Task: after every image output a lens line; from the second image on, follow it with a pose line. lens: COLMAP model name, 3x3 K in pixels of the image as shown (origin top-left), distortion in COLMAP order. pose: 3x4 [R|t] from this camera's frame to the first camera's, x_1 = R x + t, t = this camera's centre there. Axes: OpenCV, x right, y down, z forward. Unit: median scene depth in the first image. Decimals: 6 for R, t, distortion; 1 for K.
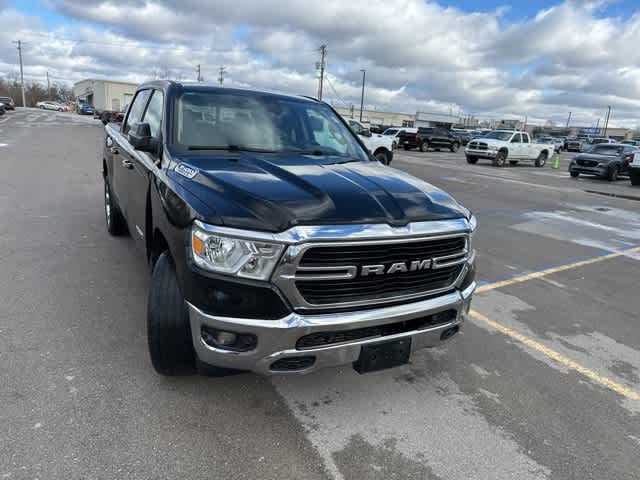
lens RADIAL K [[446.8, 0, 319.6], [0, 446.8, 244.3], [0, 0, 1]] dist [0.047571, -0.052727]
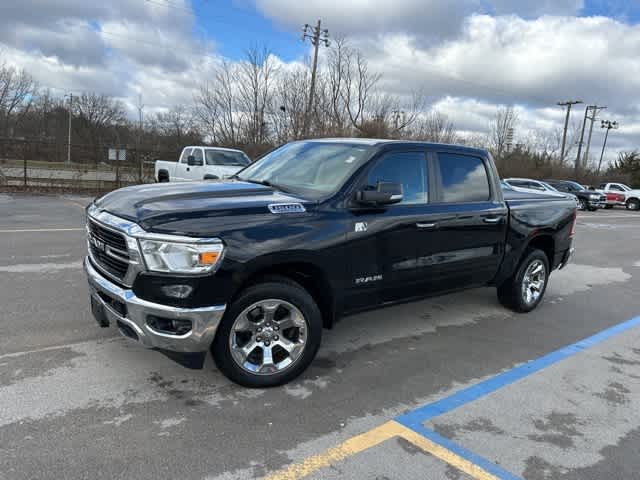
lens RADIAL K [[446.8, 0, 319.6], [0, 446.8, 244.3], [0, 0, 1]] dist [0.047571, -0.052727]
pose [[0.176292, 0.122473, -0.976689, 1.165371], [-0.320123, 0.945425, 0.060770, -0.174791], [0.930829, 0.301947, 0.205878, 0.958375]]
